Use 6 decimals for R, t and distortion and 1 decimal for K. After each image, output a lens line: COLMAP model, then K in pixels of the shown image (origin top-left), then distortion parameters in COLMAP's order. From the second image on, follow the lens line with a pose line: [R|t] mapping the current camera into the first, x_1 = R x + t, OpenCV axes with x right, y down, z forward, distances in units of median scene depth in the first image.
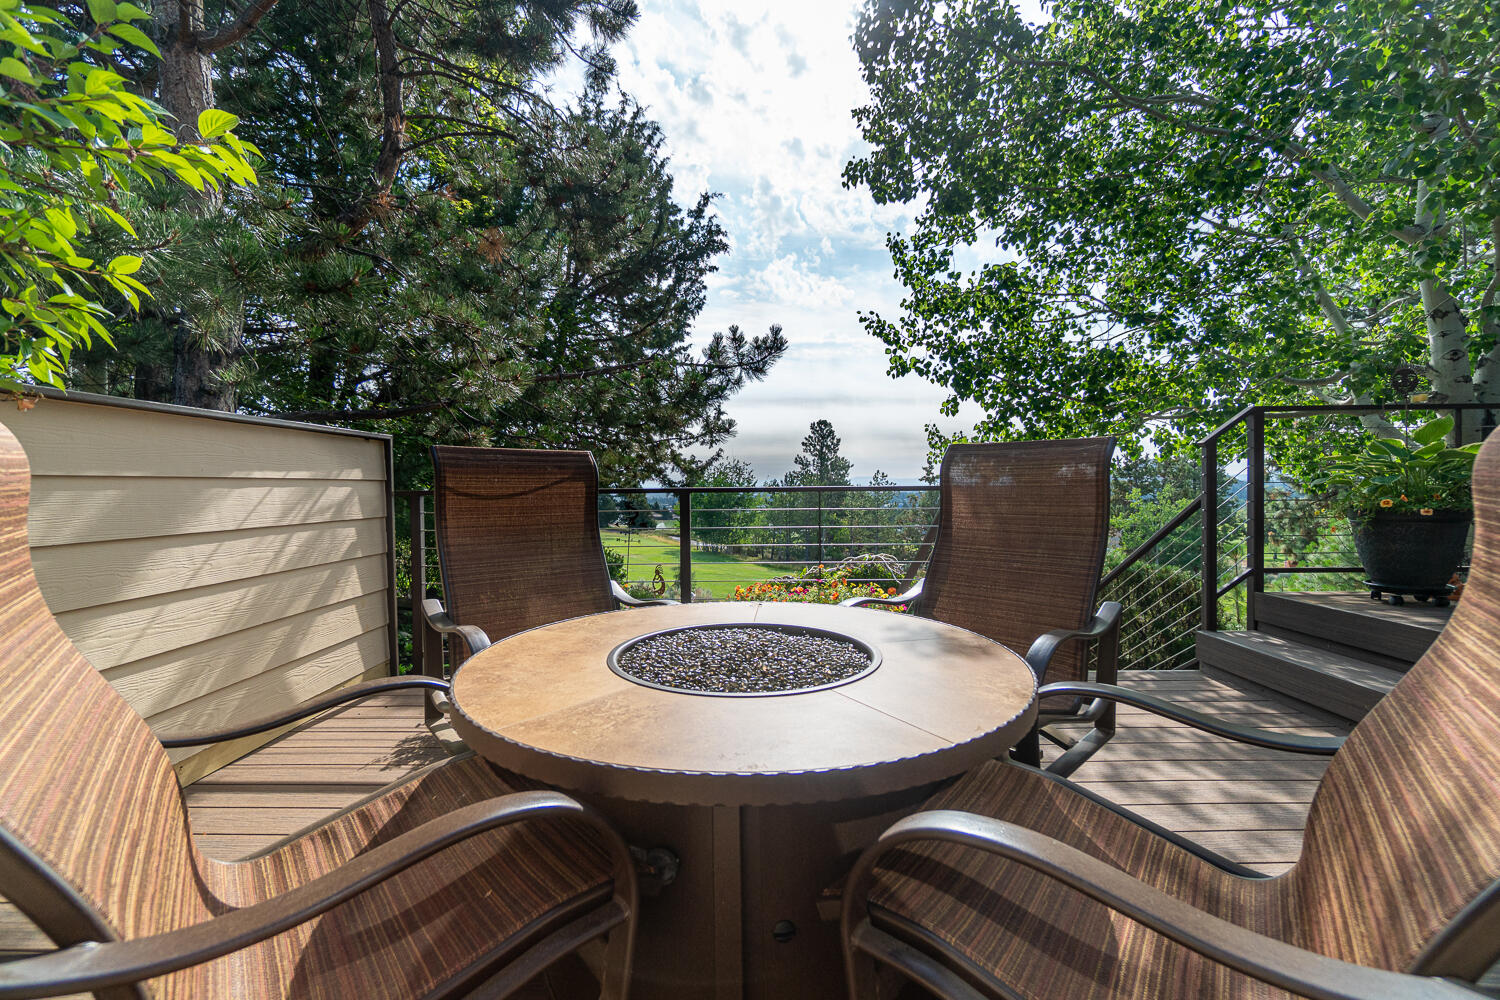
lens RADIAL K [[638.4, 0, 743.9], [0, 638.4, 493.4], [0, 0, 1]] dist [-0.002432, 0.000584]
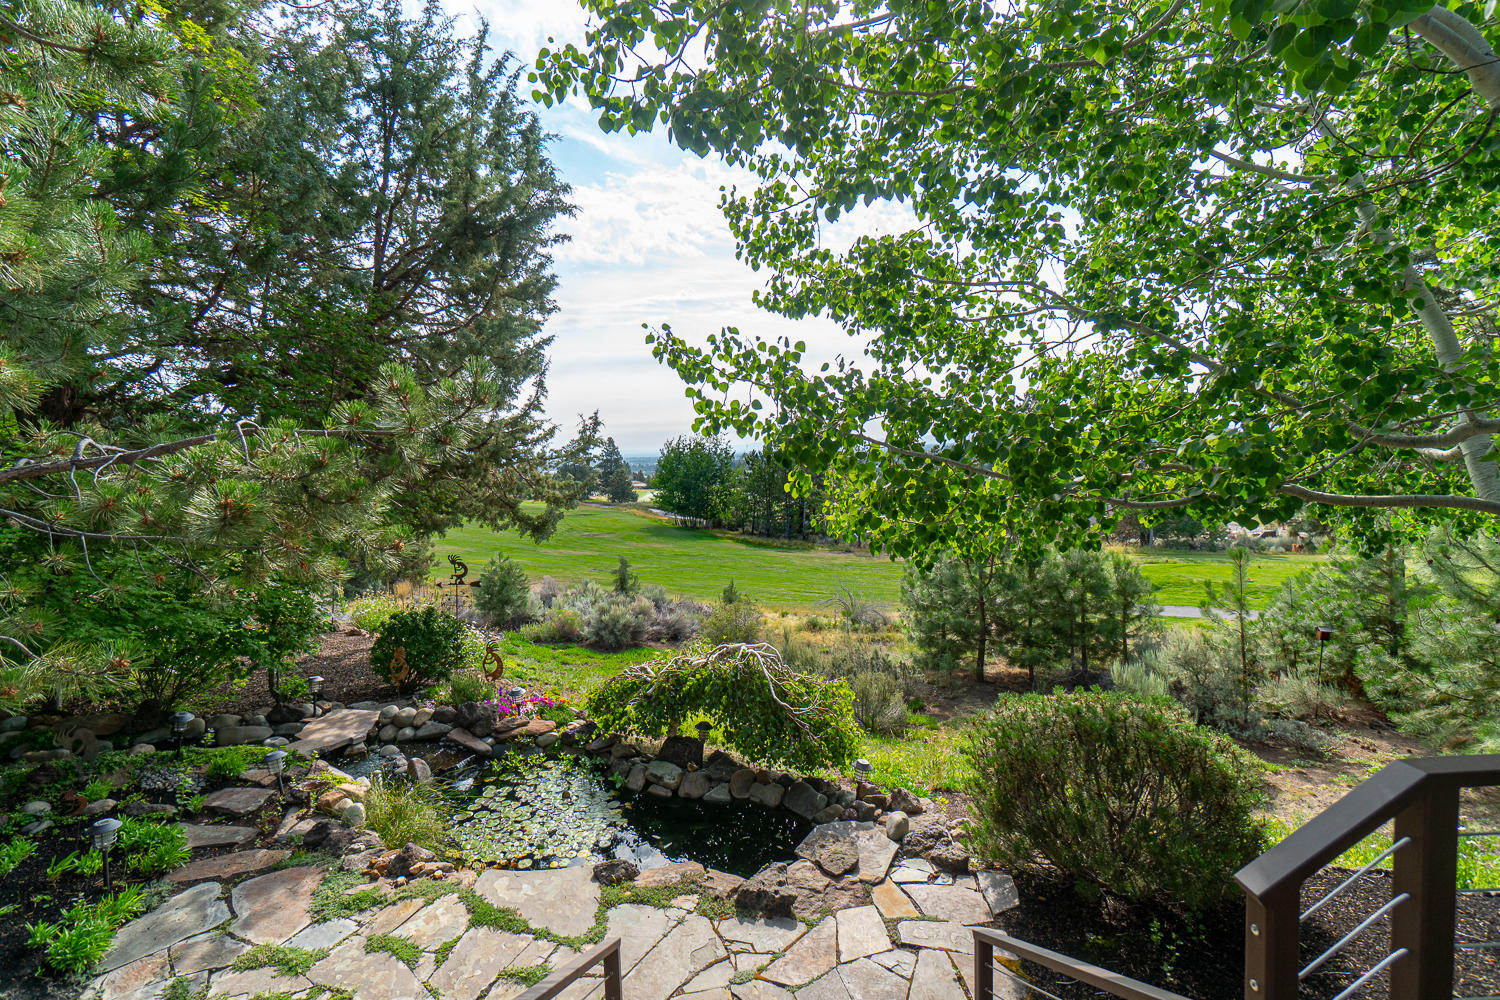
lens RADIAL K [[652.7, 0, 746.1], [0, 652.7, 485.1], [0, 0, 1]] dist [-0.002908, -0.000116]
pose [[0.999492, -0.027703, 0.015746, 0.232037], [0.026965, 0.998609, 0.045299, -0.142790], [-0.016979, -0.044851, 0.998849, 0.343671]]
